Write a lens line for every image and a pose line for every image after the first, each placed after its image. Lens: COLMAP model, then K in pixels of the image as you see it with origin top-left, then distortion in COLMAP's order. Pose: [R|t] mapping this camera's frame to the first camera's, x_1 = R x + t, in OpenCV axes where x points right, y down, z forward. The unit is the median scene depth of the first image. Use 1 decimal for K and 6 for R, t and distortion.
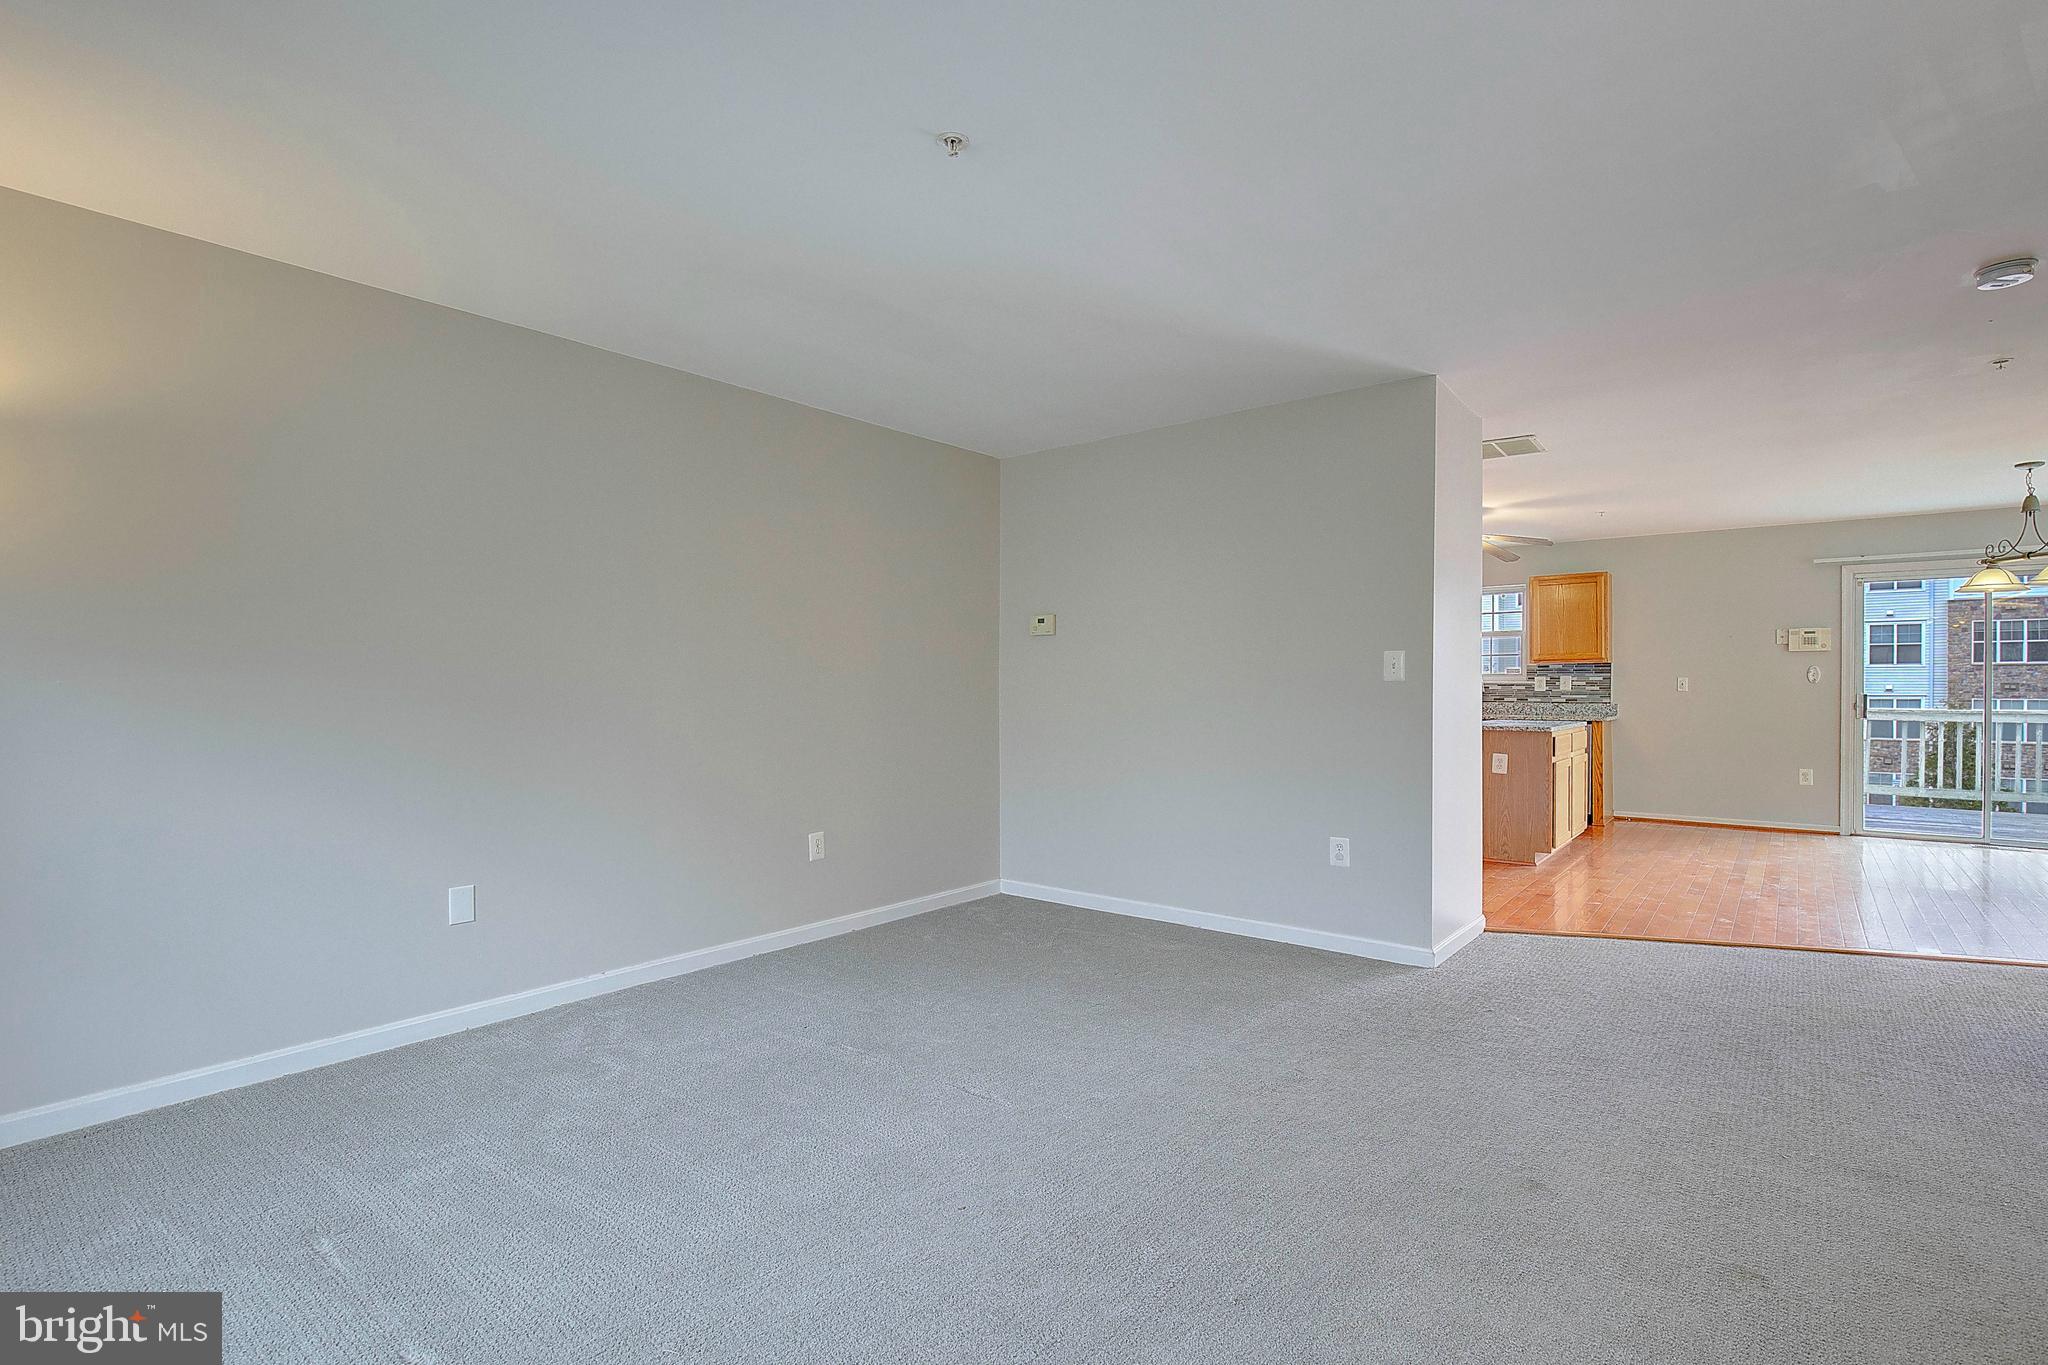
lens RADIAL K [[949.3, 0, 1062.4], [0, 949.3, 694.2], [0, 0, 1]] dist [-0.018789, 0.002776]
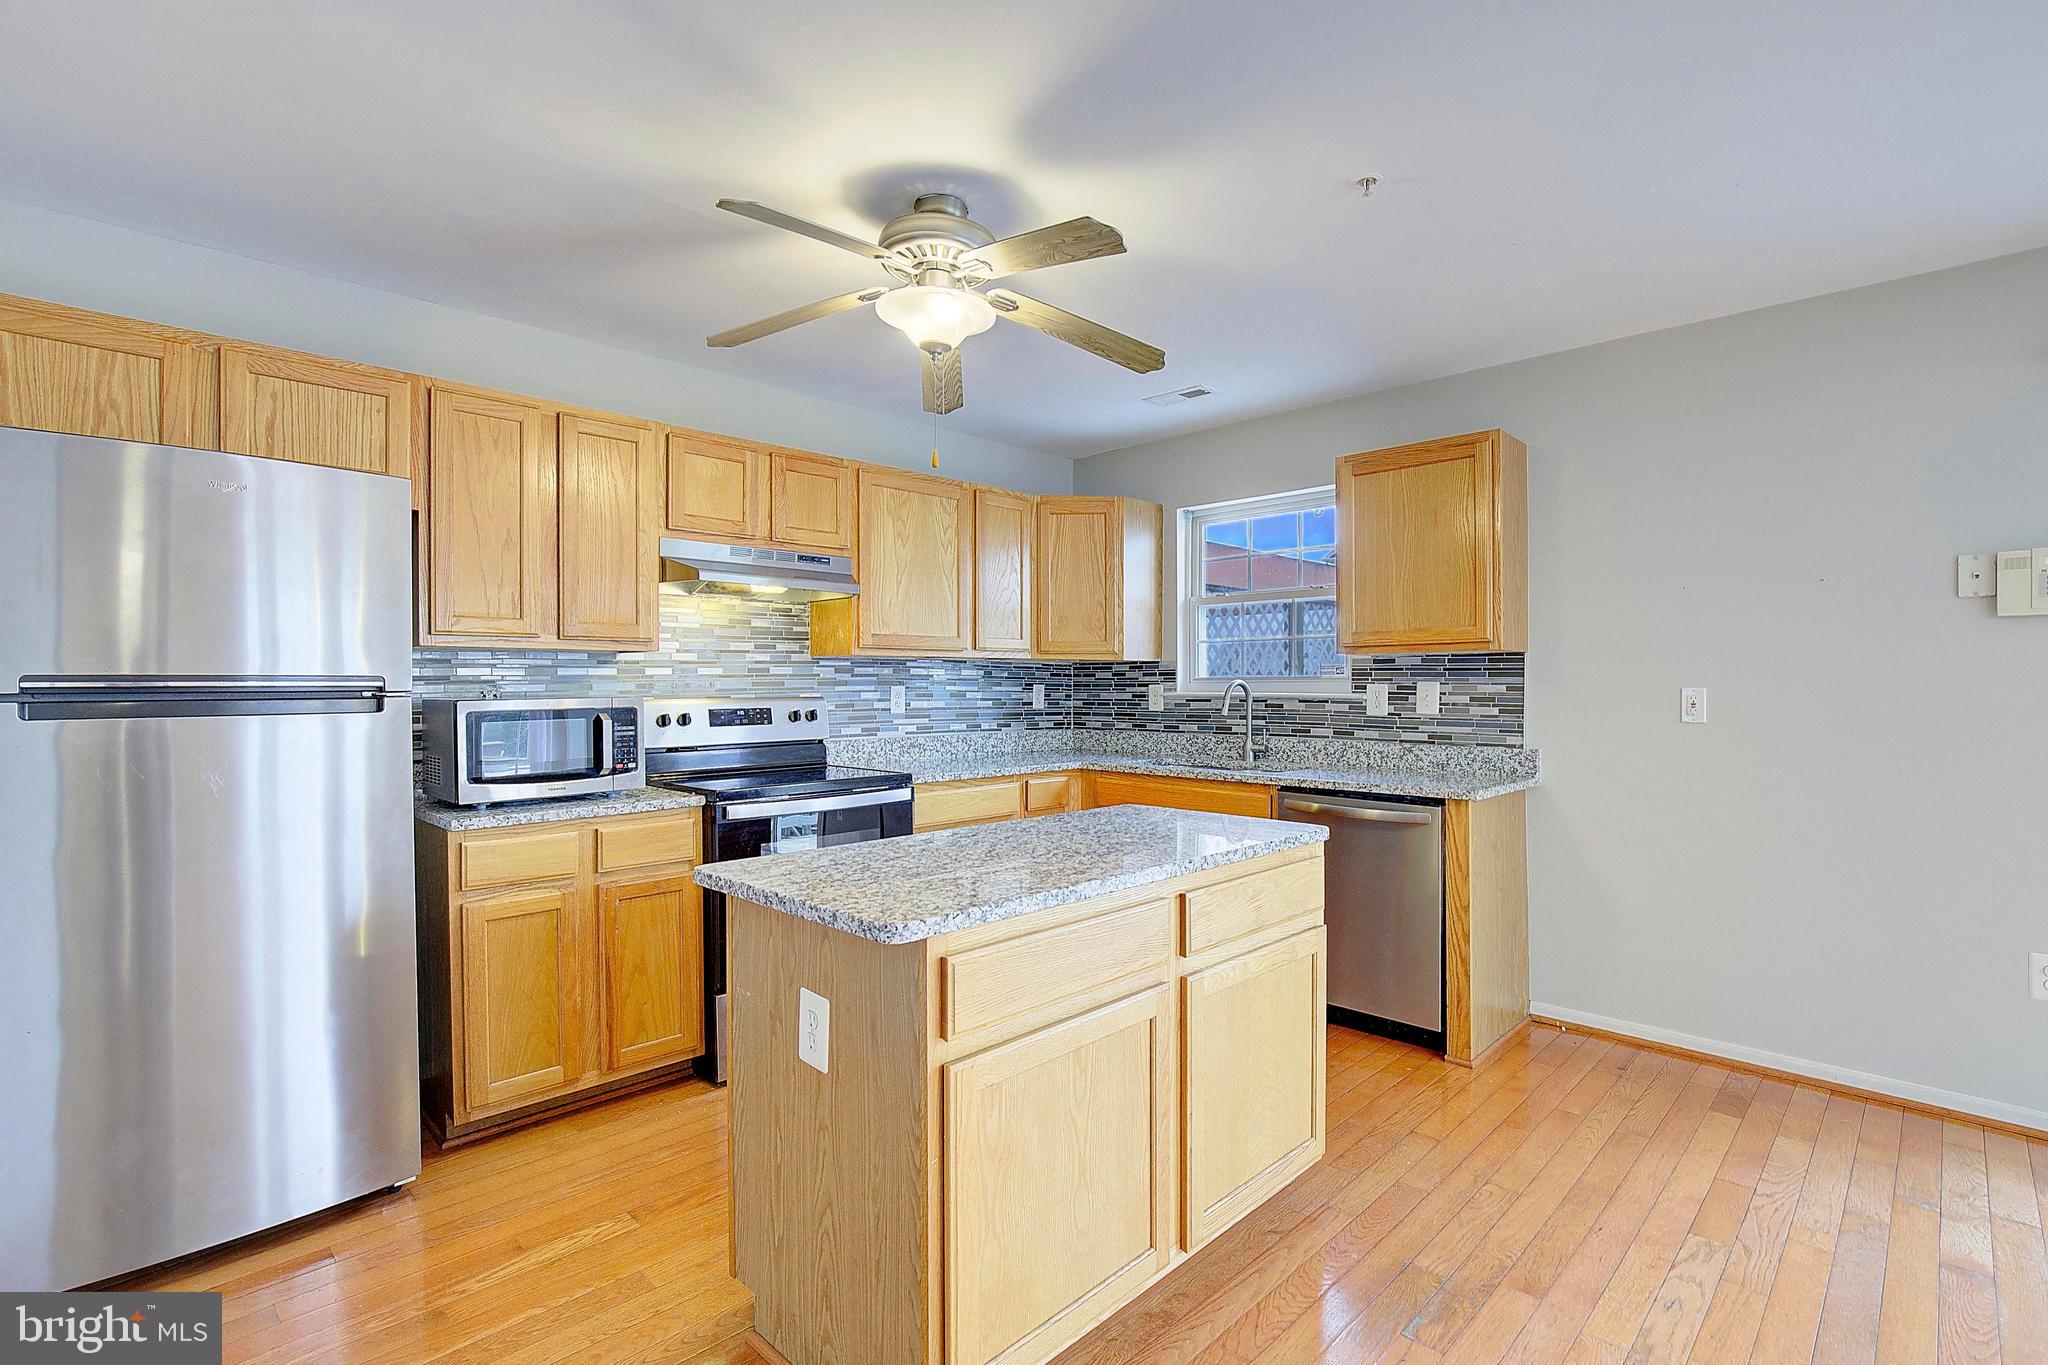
lens RADIAL K [[949.3, 0, 1041.0], [0, 949.3, 686.2], [0, 0, 1]] dist [-0.018789, 0.002776]
pose [[0.993516, 0.000073, -0.113690, 0.514702], [-0.000483, 0.999993, -0.003581, -0.020177], [0.113689, 0.003613, 0.993510, 0.689270]]
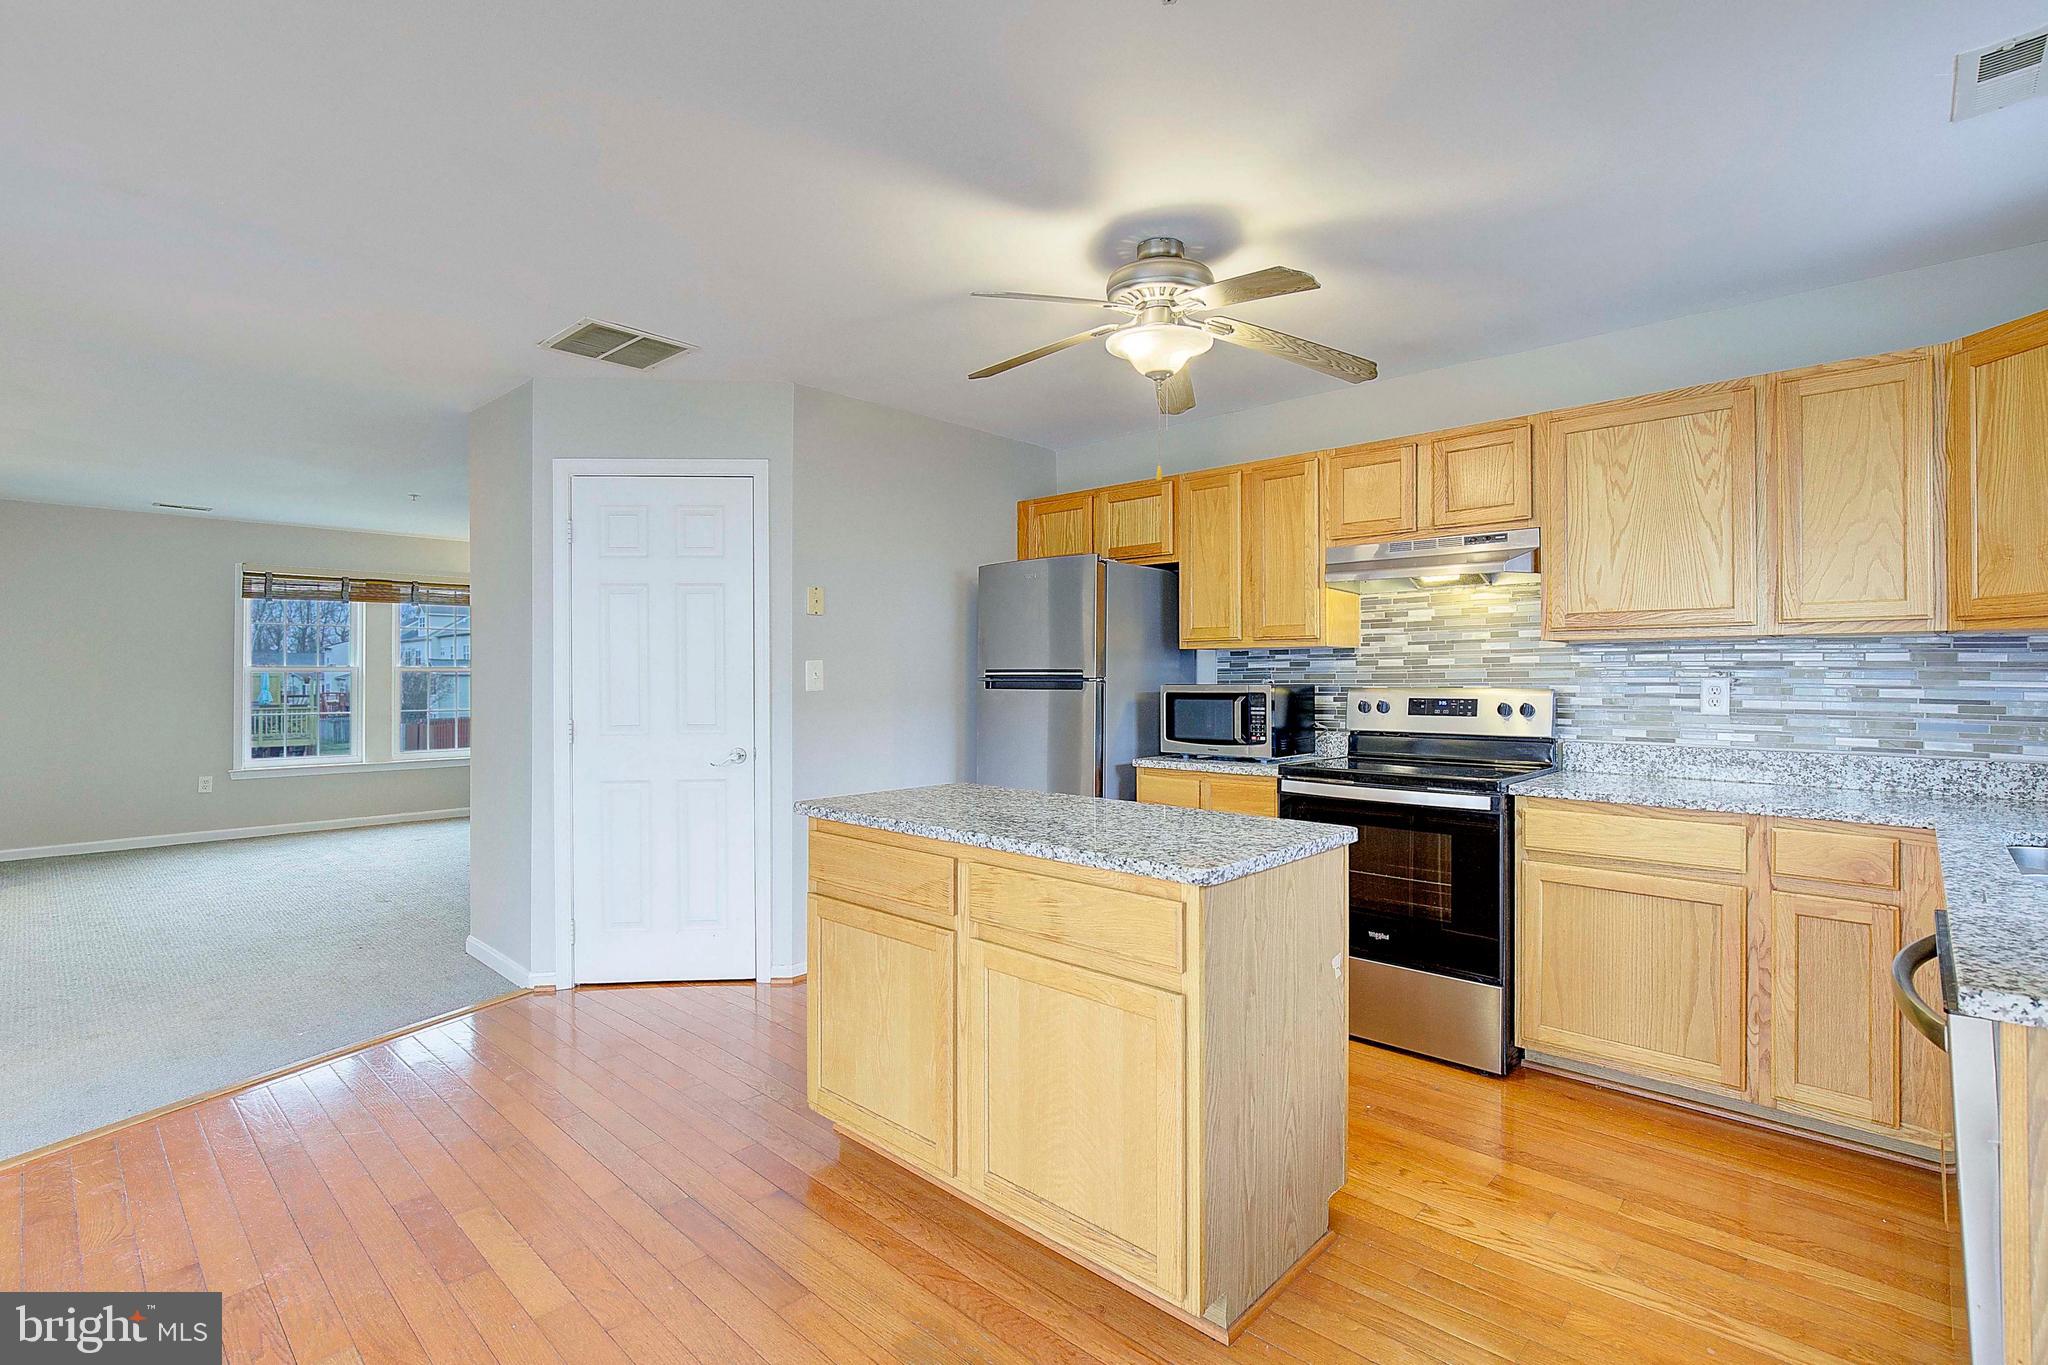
lens RADIAL K [[949.3, 0, 1051.8], [0, 949.3, 667.1], [0, 0, 1]] dist [-0.018789, 0.002776]
pose [[-0.086779, -0.008644, -0.996190, 0.835183], [-0.007913, 0.999937, -0.007987, -0.021447], [0.996196, 0.007190, -0.086842, 1.027802]]
